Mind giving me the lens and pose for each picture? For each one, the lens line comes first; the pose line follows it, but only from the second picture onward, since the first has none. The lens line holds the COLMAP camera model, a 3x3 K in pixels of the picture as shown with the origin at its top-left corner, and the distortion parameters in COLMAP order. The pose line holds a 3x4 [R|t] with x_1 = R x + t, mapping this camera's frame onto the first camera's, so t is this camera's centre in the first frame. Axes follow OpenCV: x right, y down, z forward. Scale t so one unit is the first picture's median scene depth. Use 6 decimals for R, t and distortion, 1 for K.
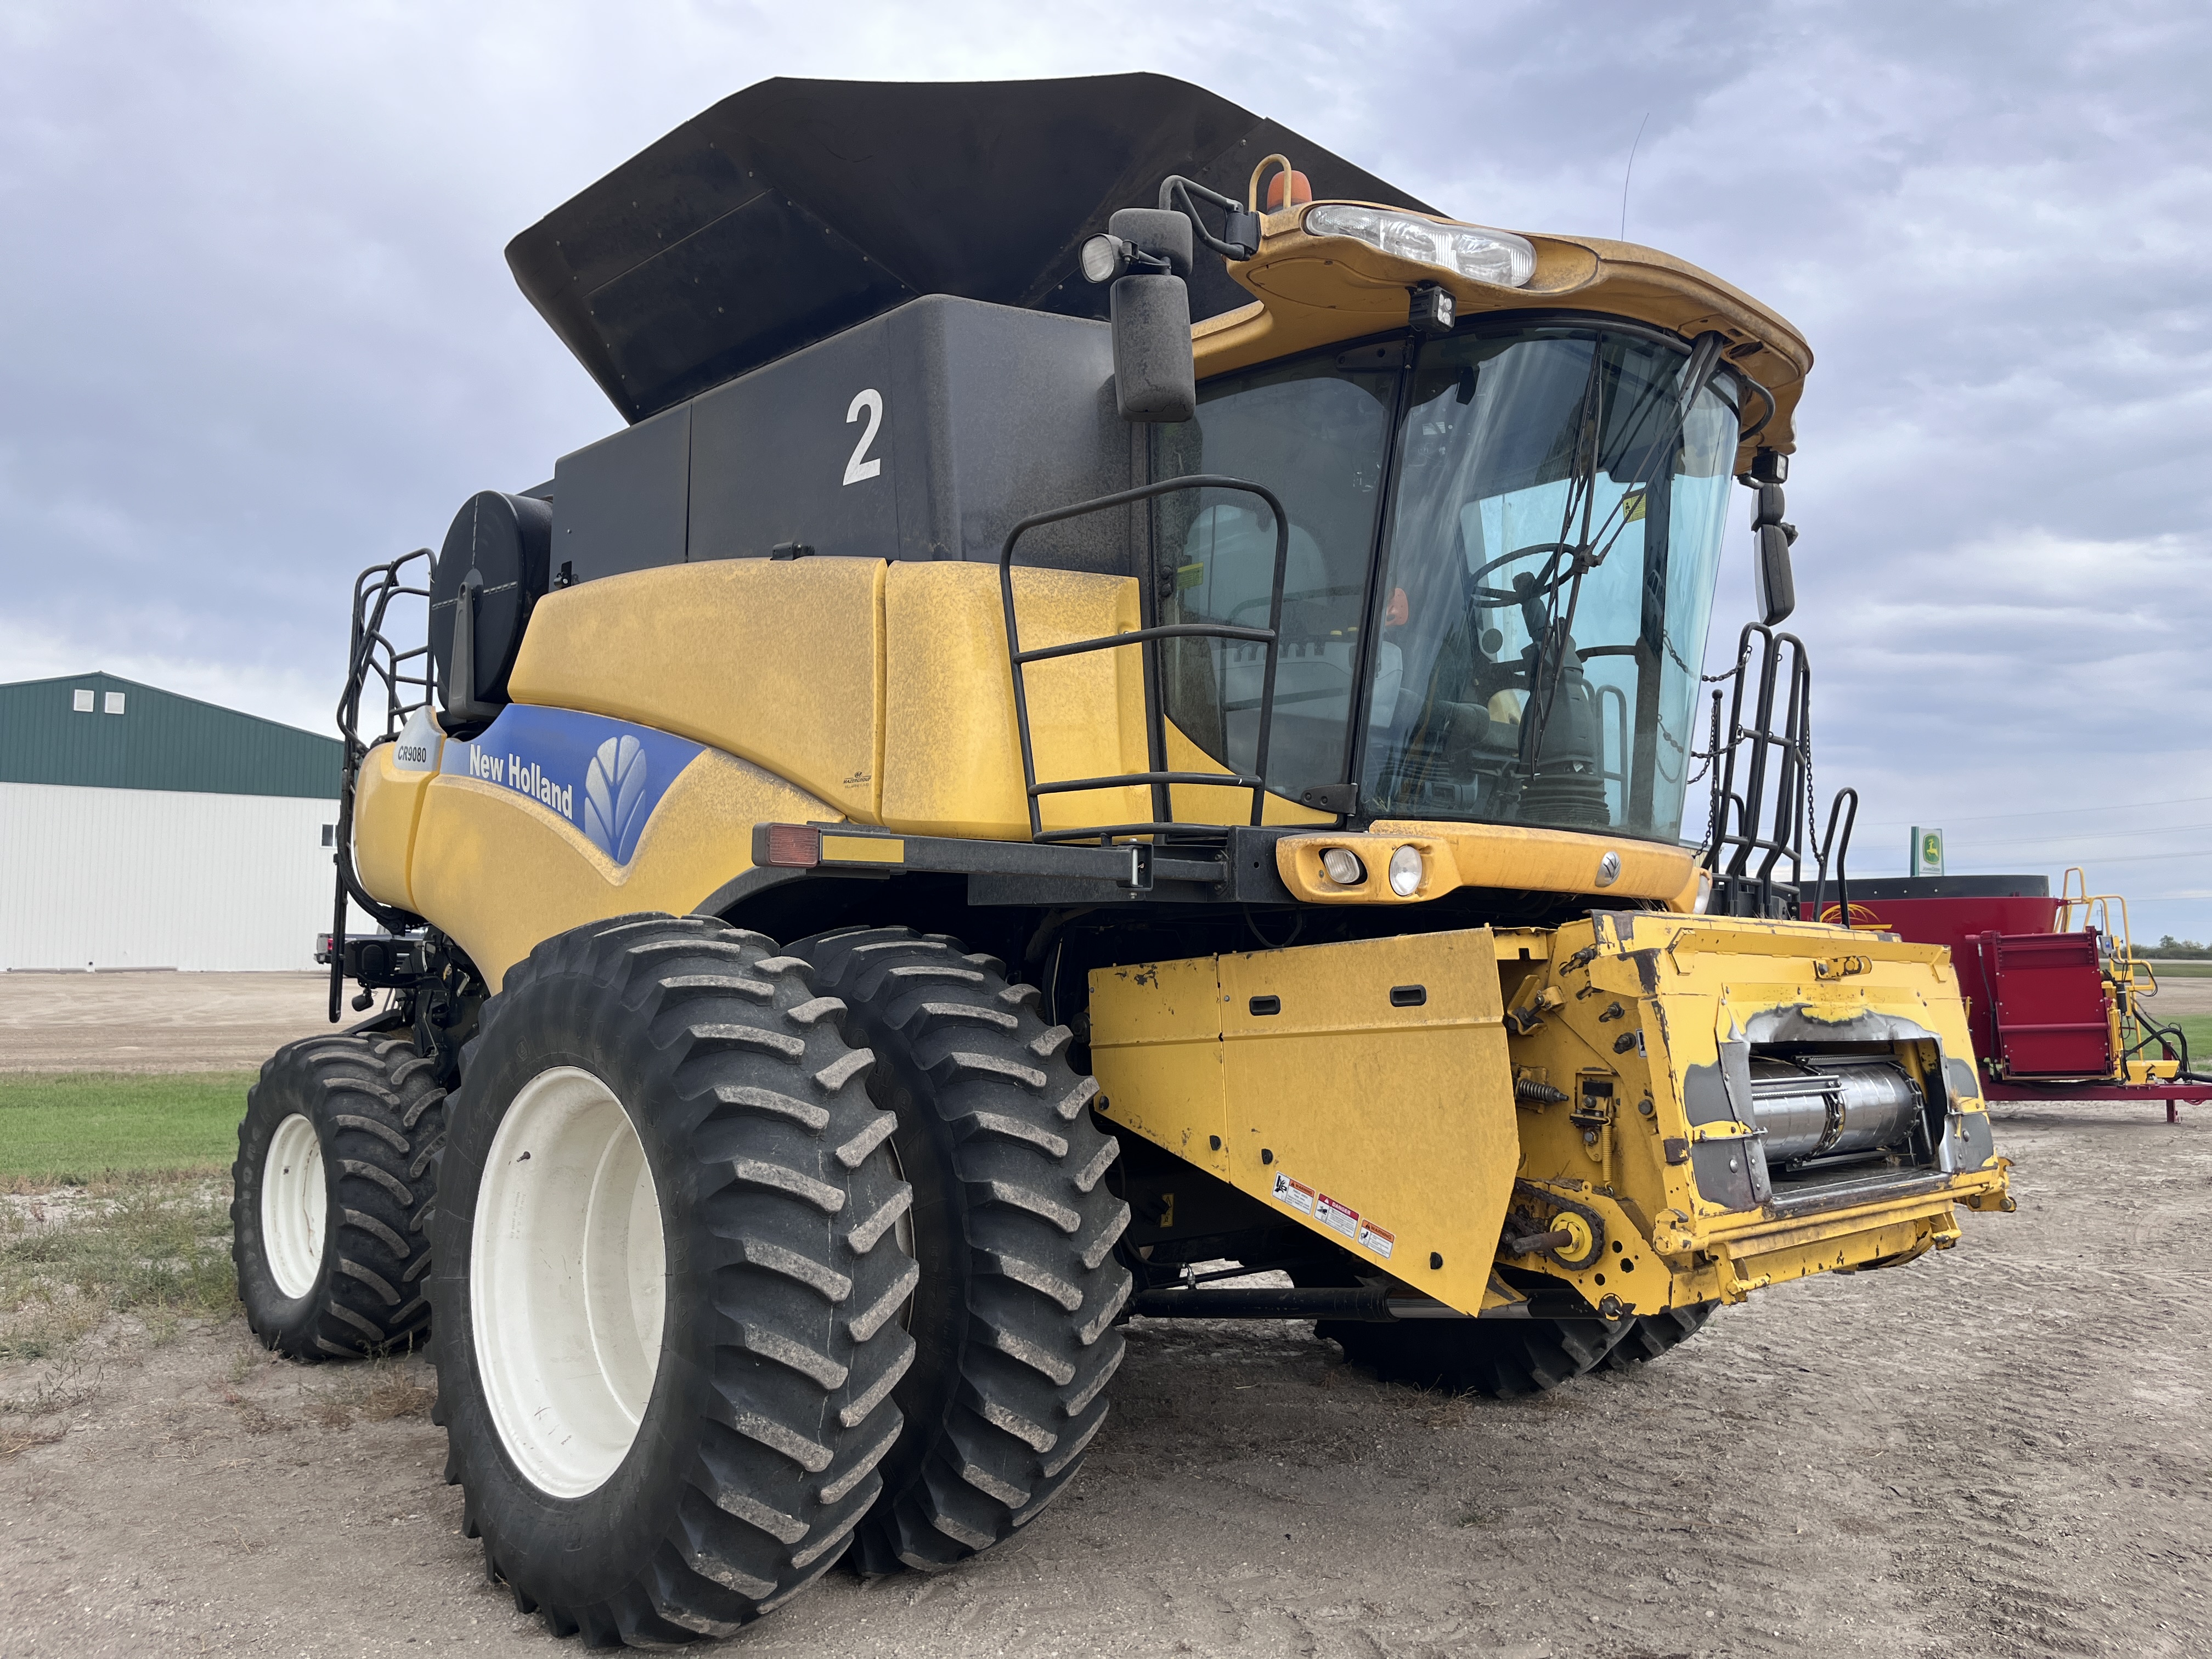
lens RADIAL K [[1716.5, 0, 1154.6], [0, 1716.5, 824.6], [0, 0, 1]] dist [0.038430, -0.001968]
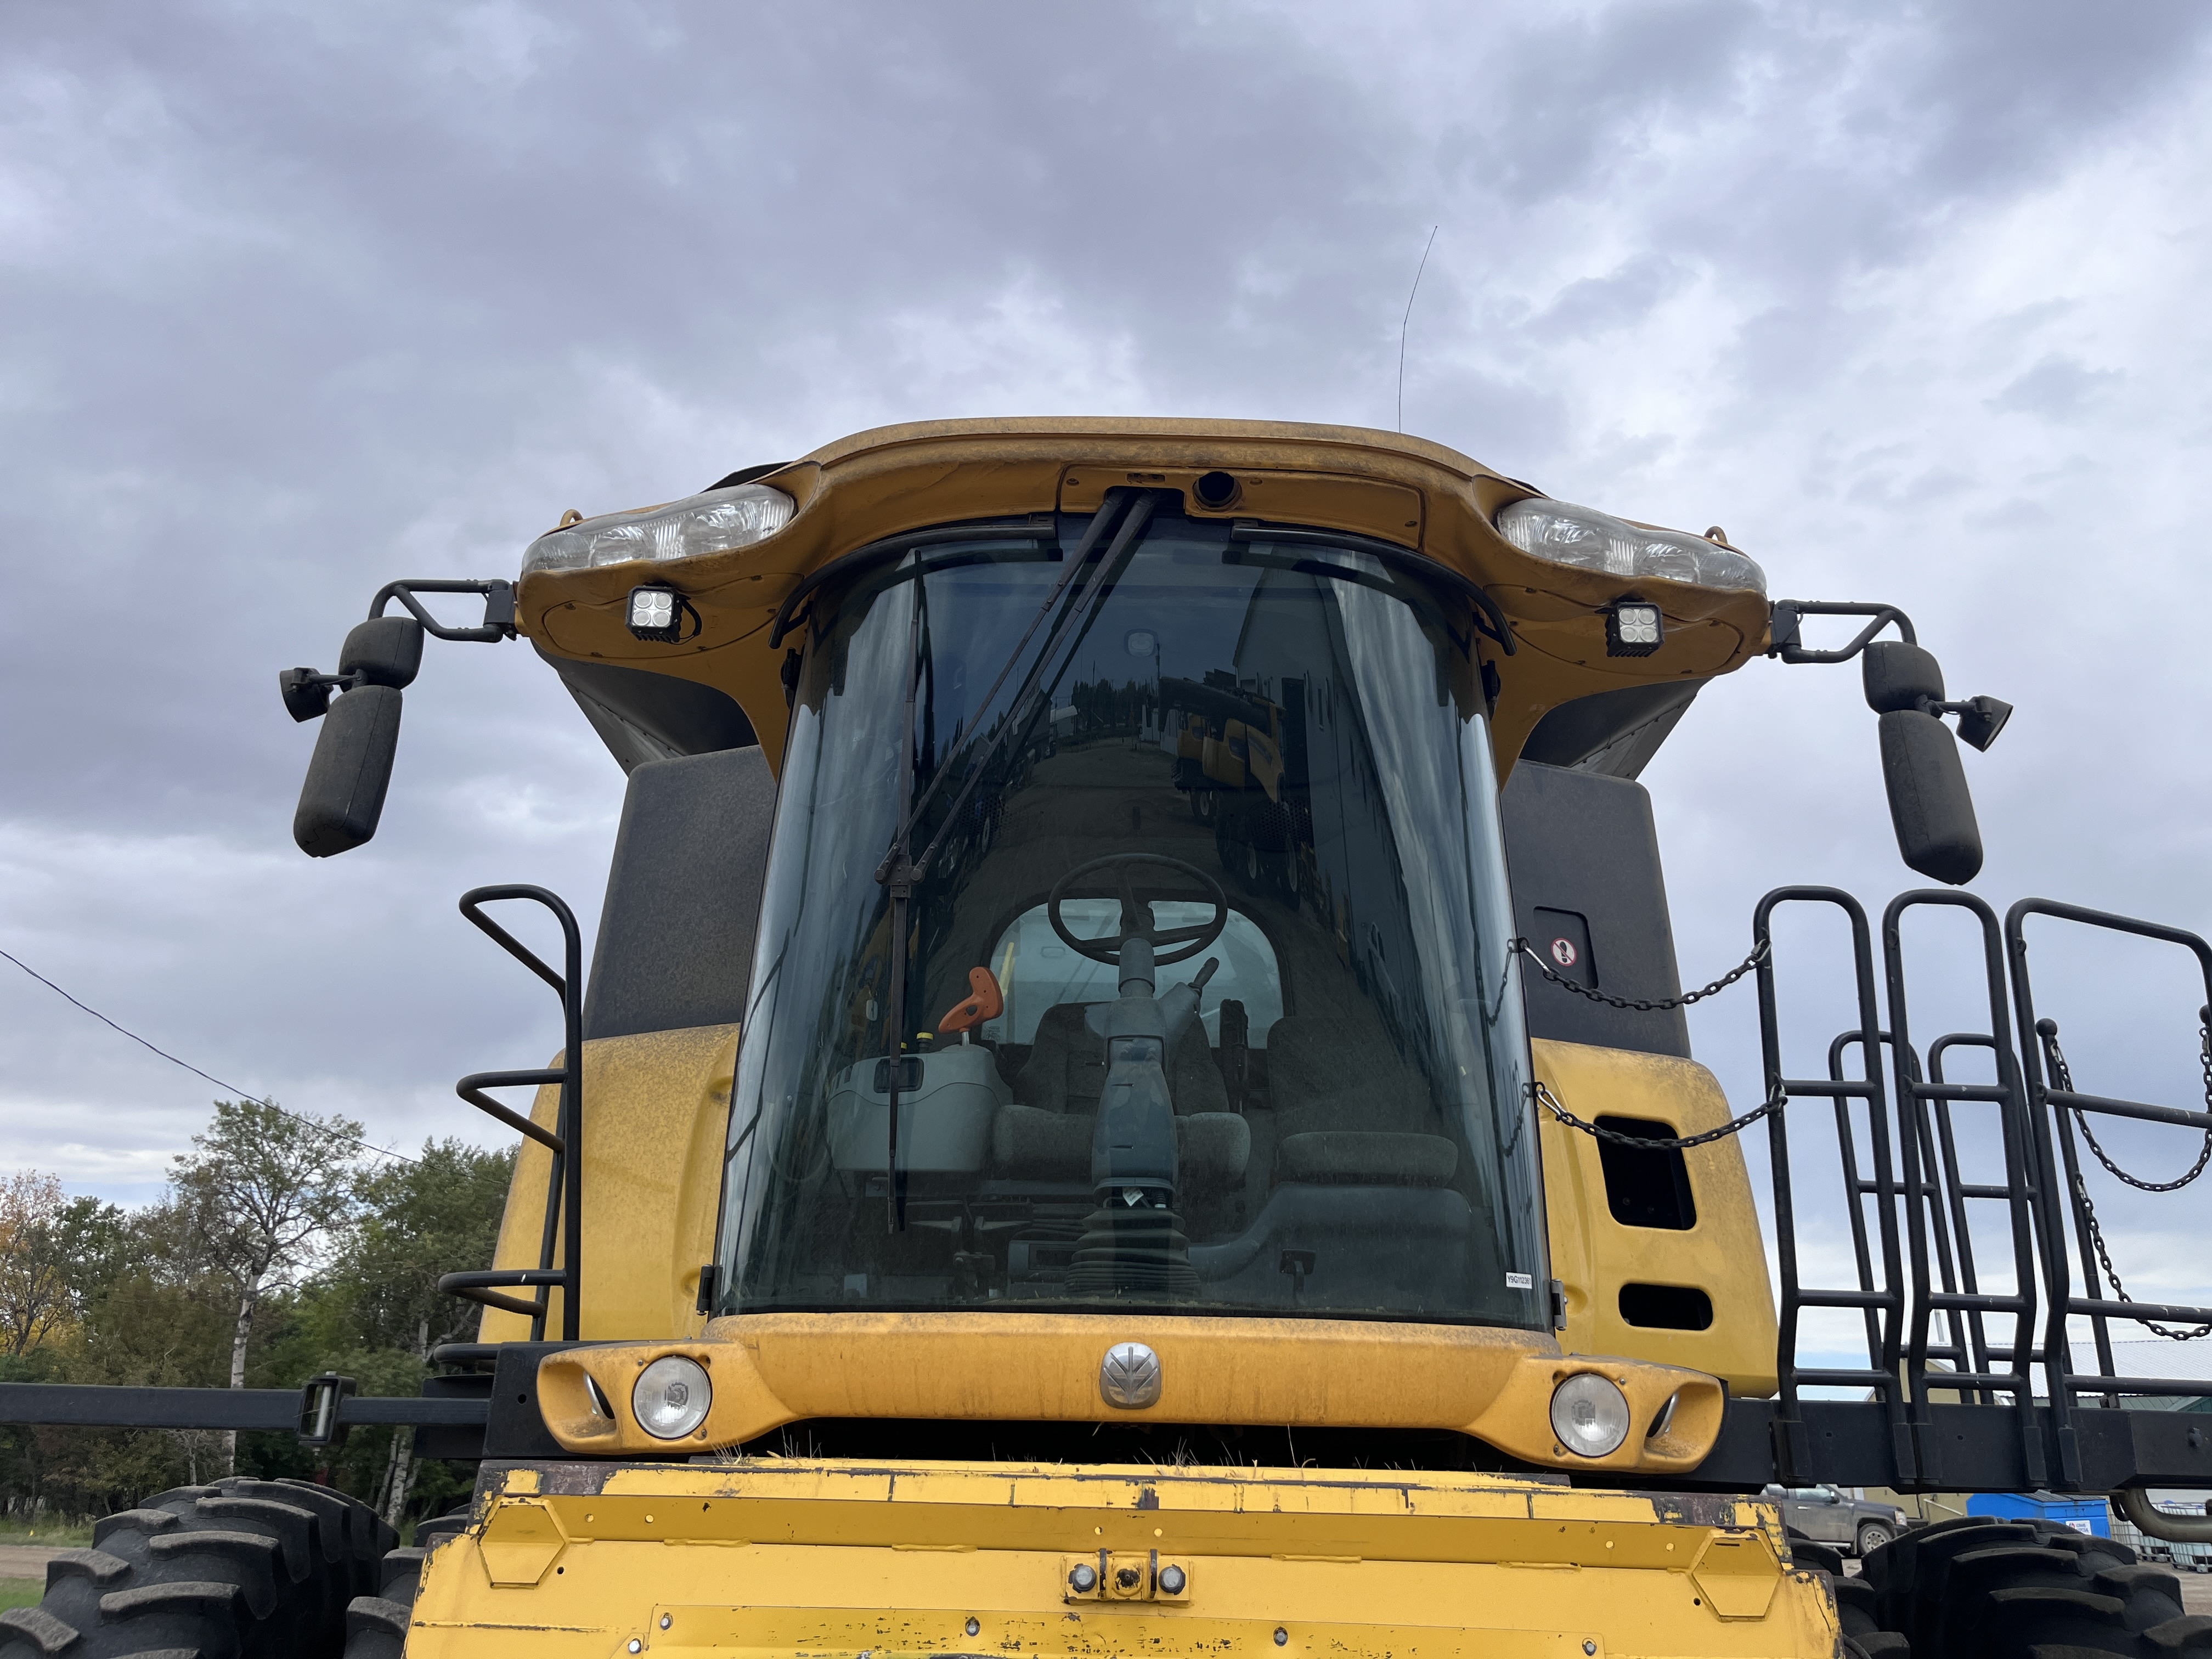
lens RADIAL K [[1696.9, 0, 1115.2], [0, 1696.9, 828.3], [0, 0, 1]] dist [0.029835, -0.009579]
pose [[0.716811, -0.255754, -0.648669, 0.743696], [0.049874, 0.946725, -0.318157, 0.036667], [0.695481, 0.195707, 0.691379, 0.625355]]
